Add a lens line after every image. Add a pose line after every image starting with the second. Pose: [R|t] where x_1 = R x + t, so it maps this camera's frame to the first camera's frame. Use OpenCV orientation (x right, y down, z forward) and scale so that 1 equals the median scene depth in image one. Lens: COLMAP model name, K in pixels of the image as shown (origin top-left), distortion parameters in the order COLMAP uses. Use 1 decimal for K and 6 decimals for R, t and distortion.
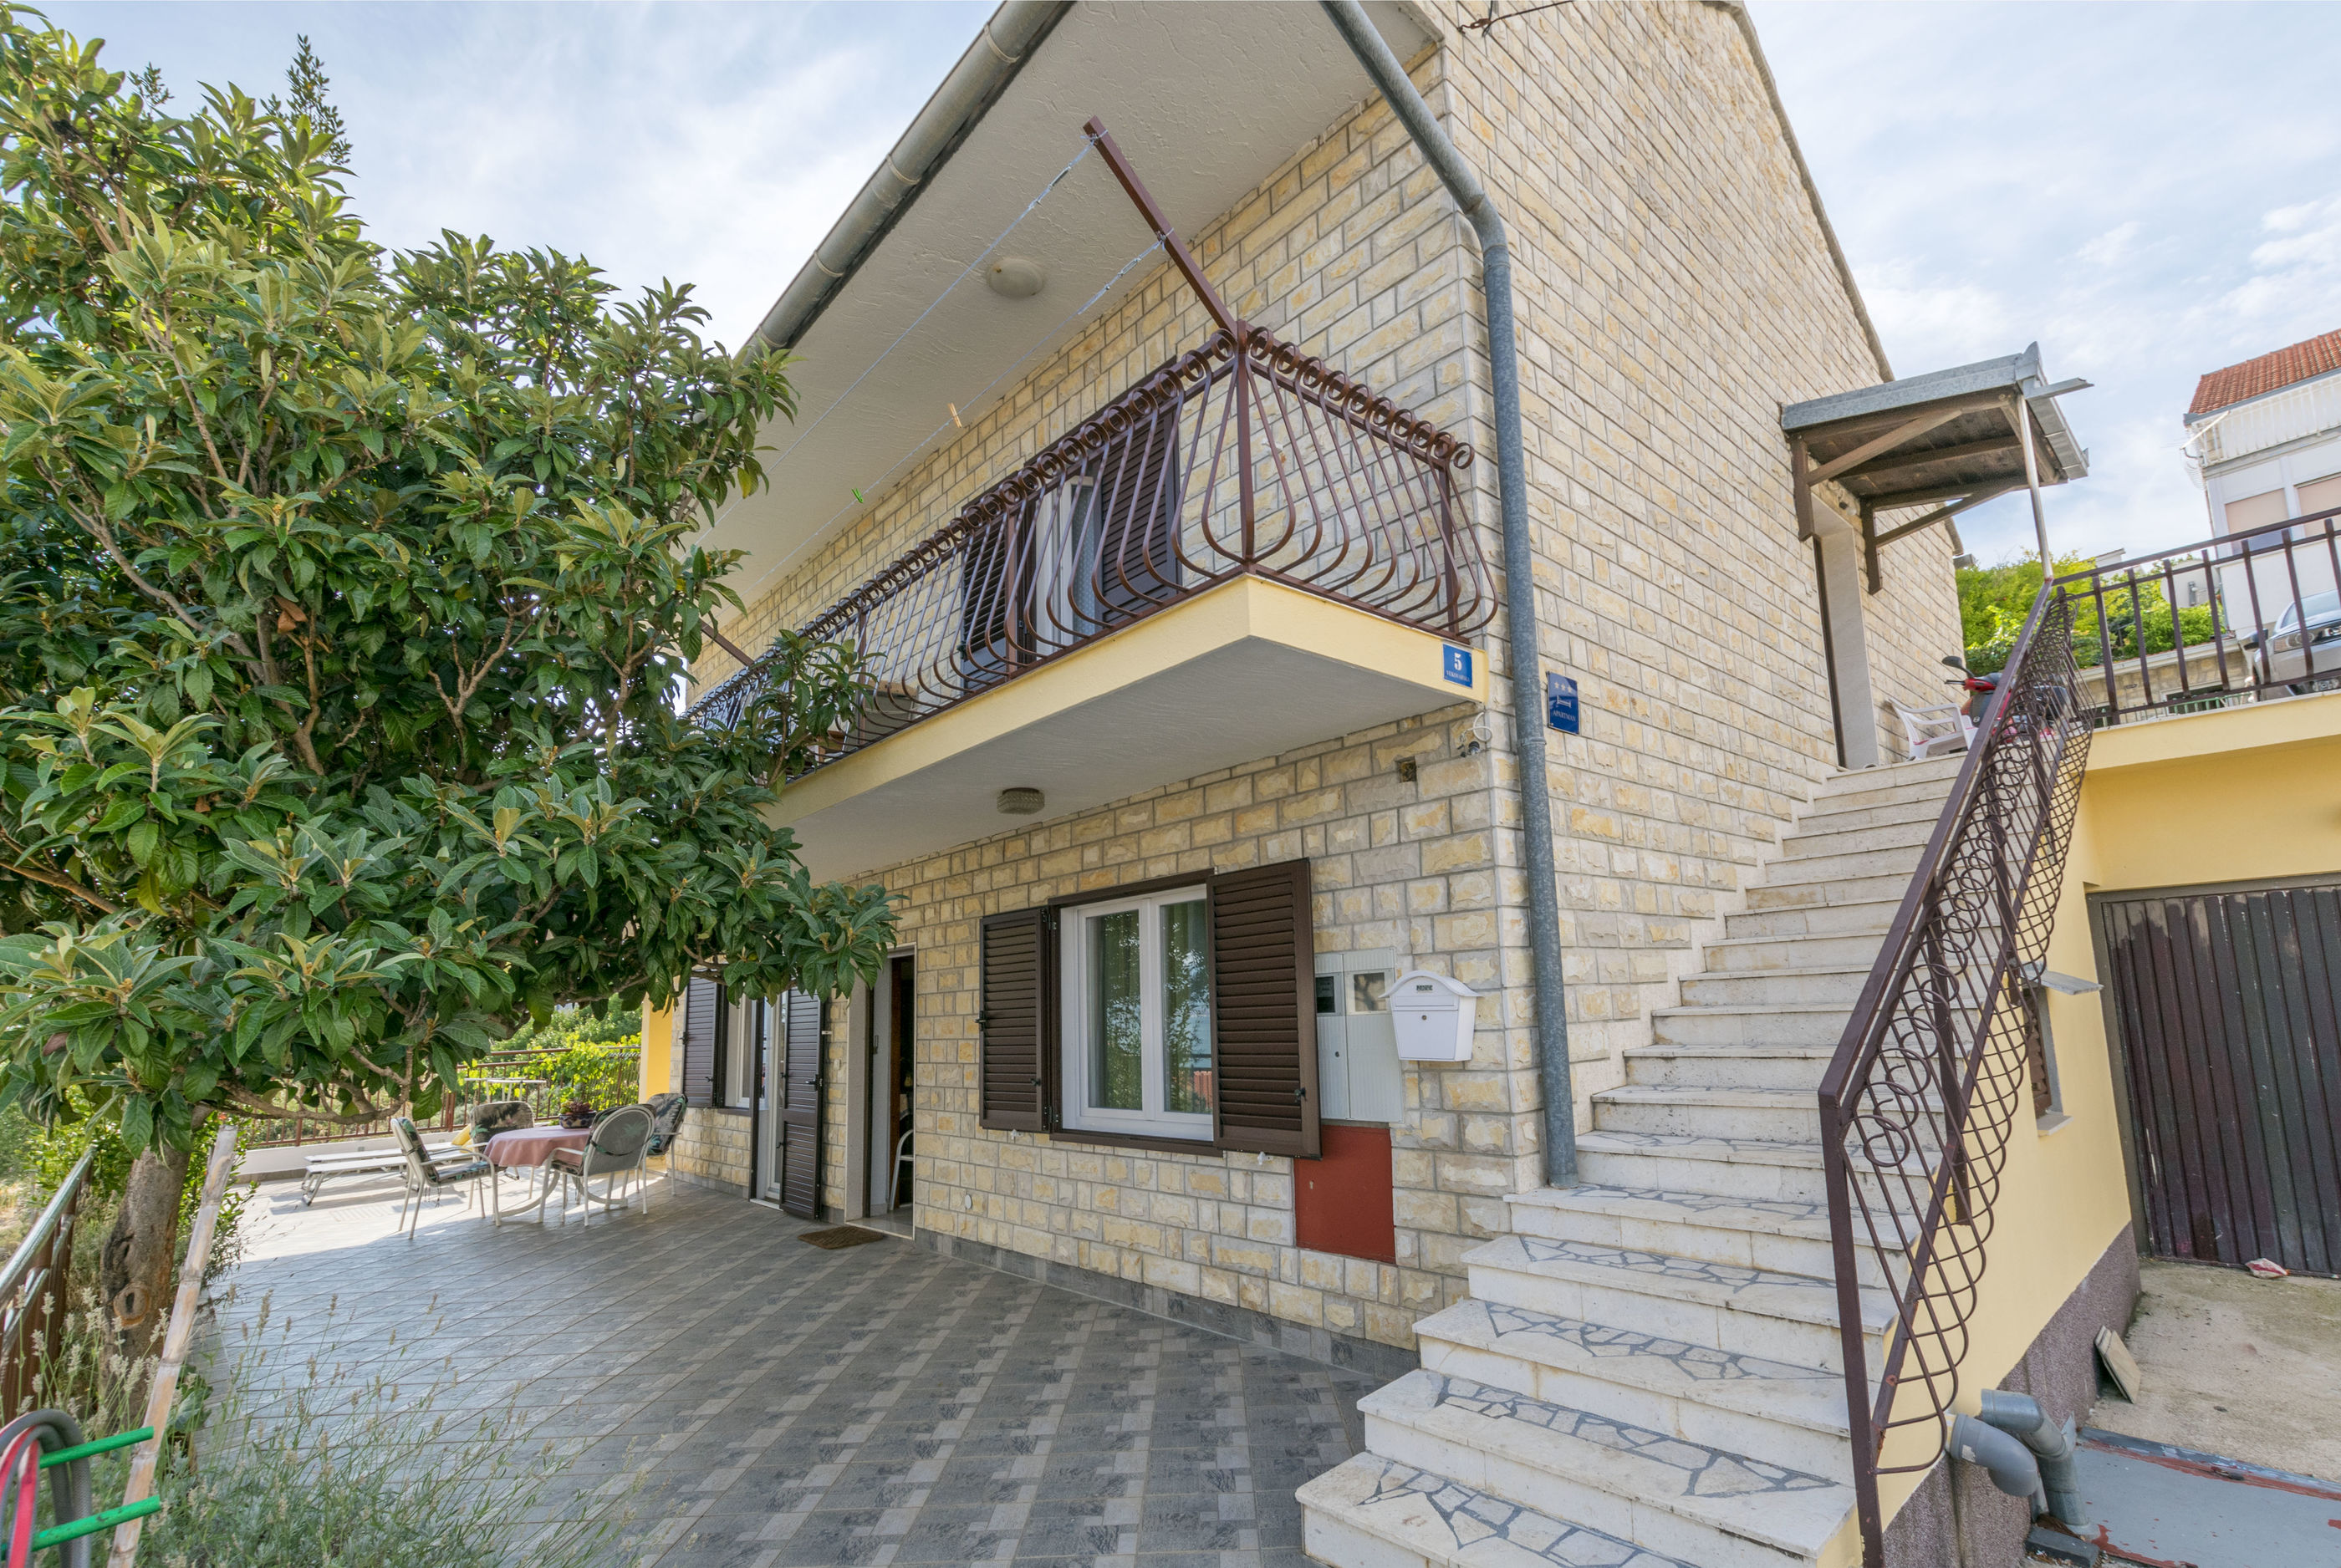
lens RADIAL K [[1058.6, 0, 1233.4], [0, 1058.6, 835.9], [0, 0, 1]] dist [0.000903, -0.000683]
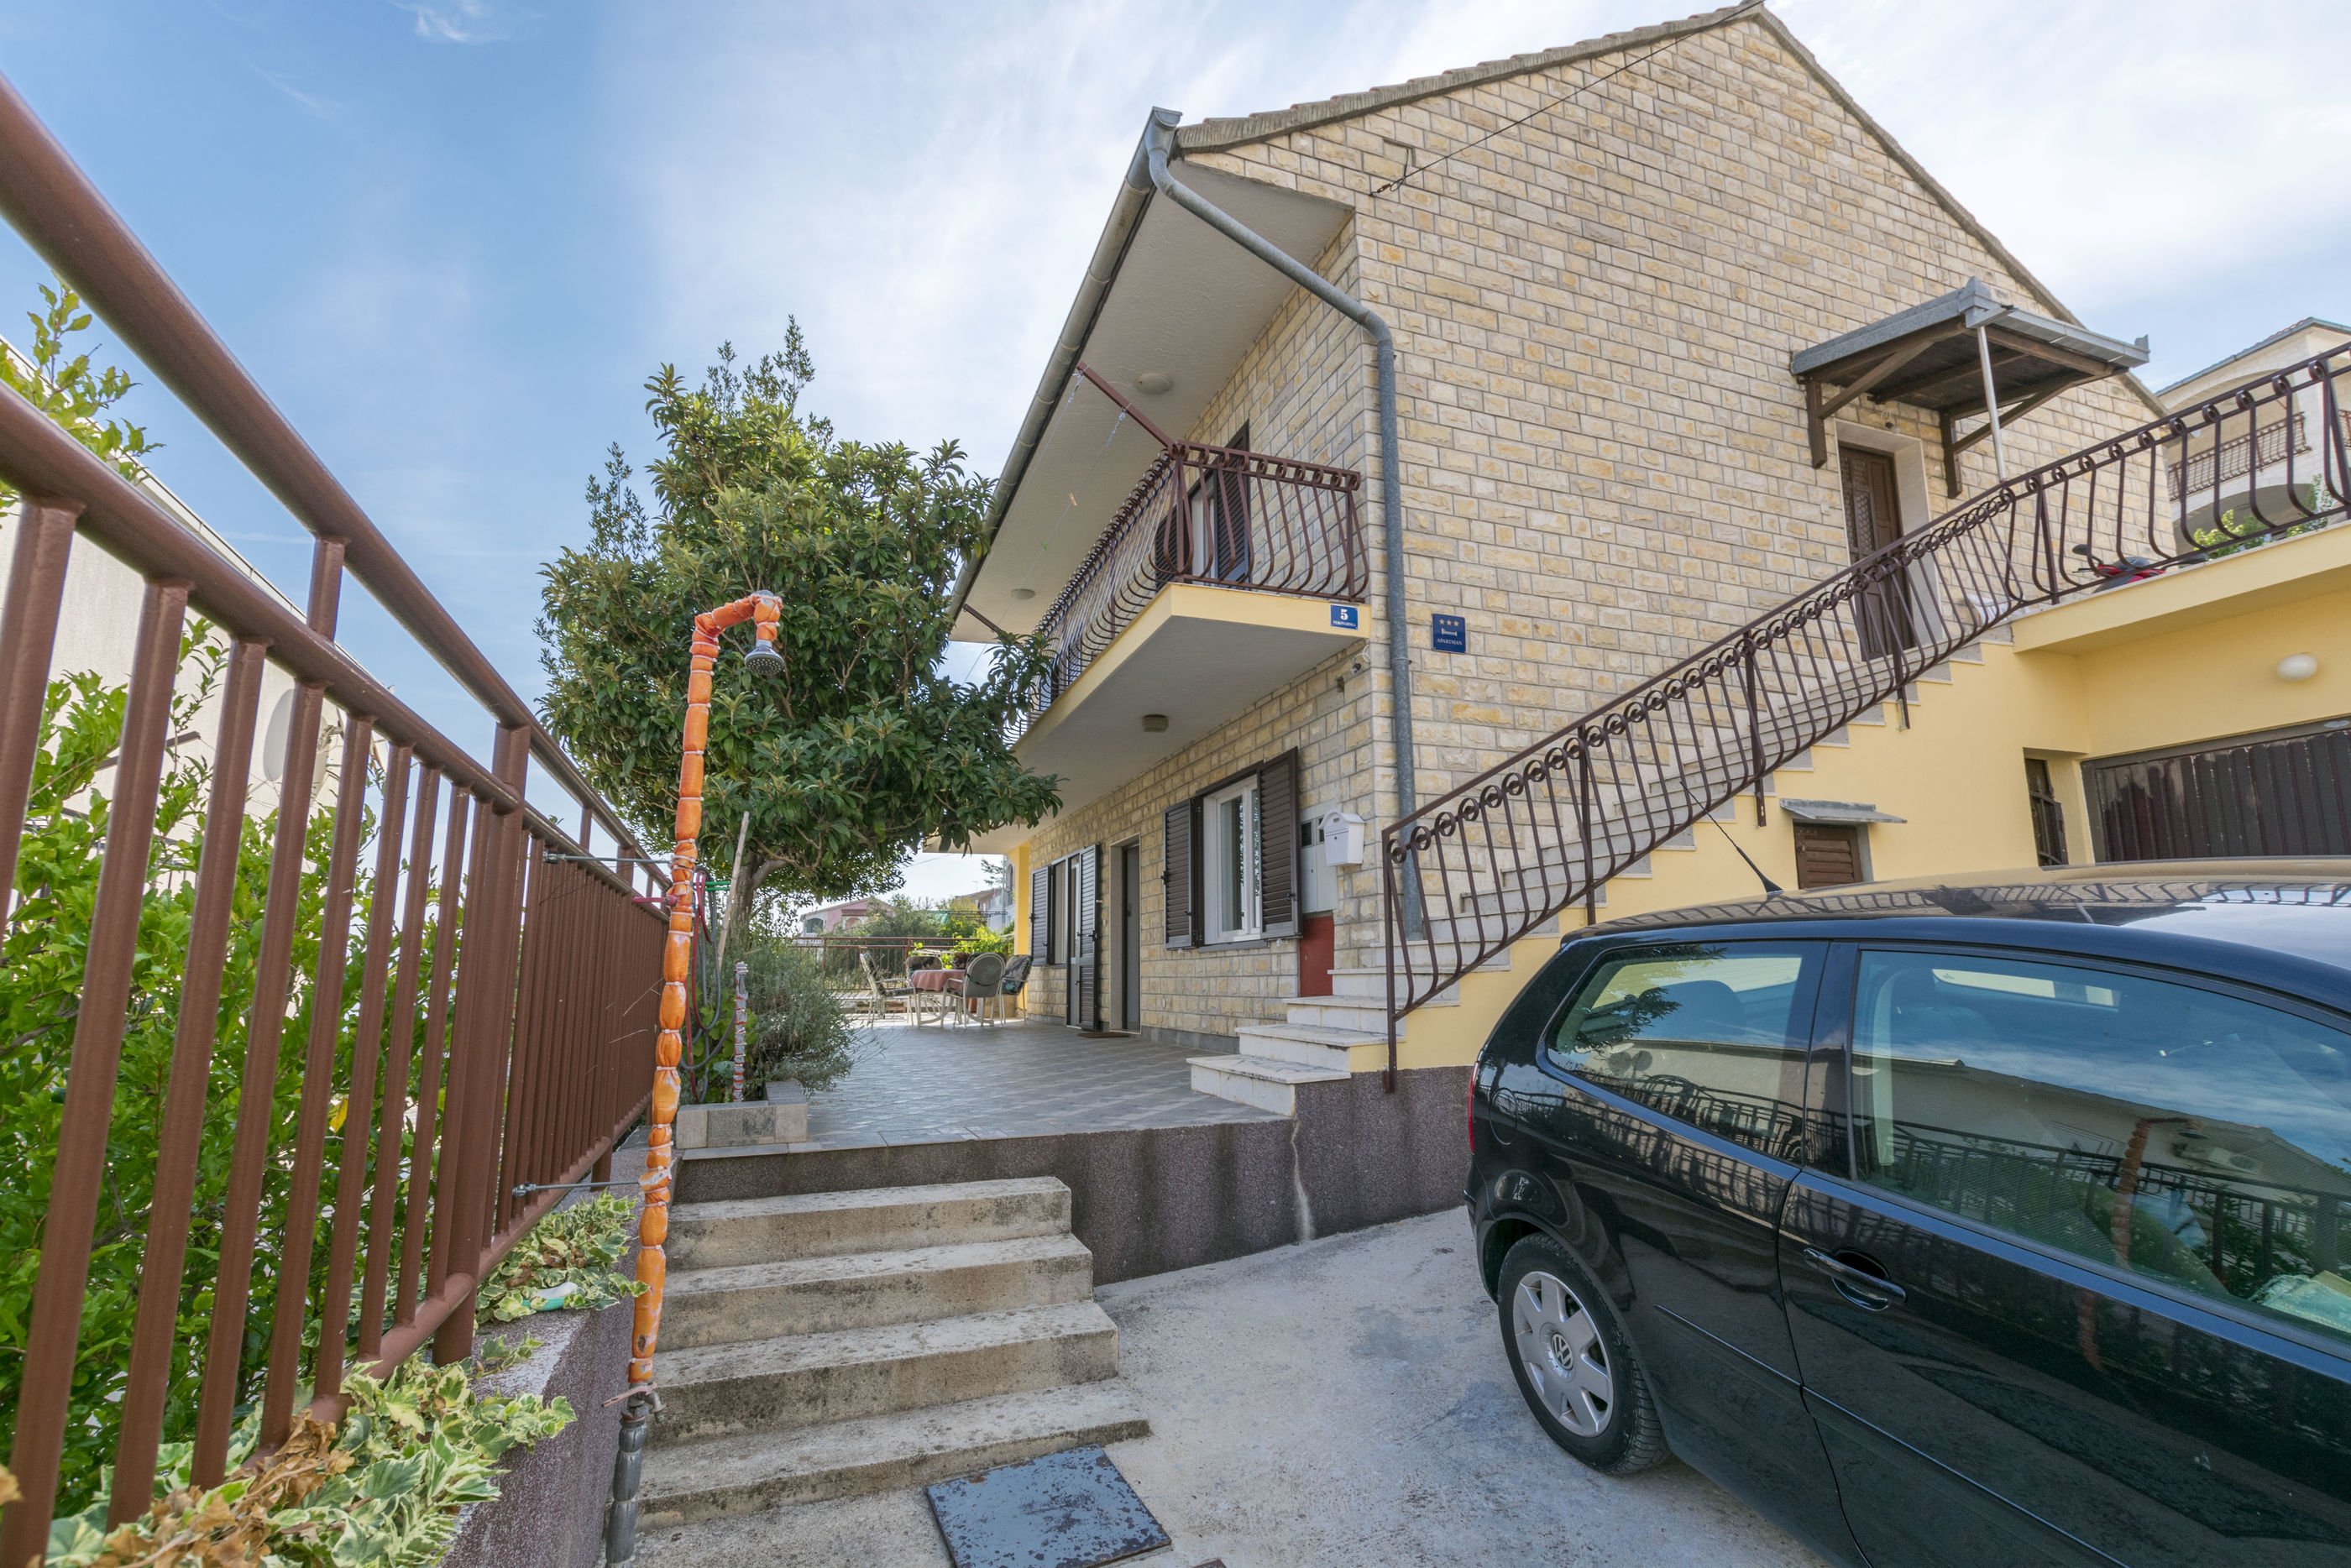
lens RADIAL K [[1030.1, 0, 1176.7], [0, 1030.1, 795.6], [0, 0, 1]] dist [0.001173, 0.000045]
pose [[0.920076, -0.024850, -0.390951, 0.540364], [0.026778, 0.999641, -0.000518, 0.096484], [0.390824, -0.009992, 0.920411, -0.500647]]
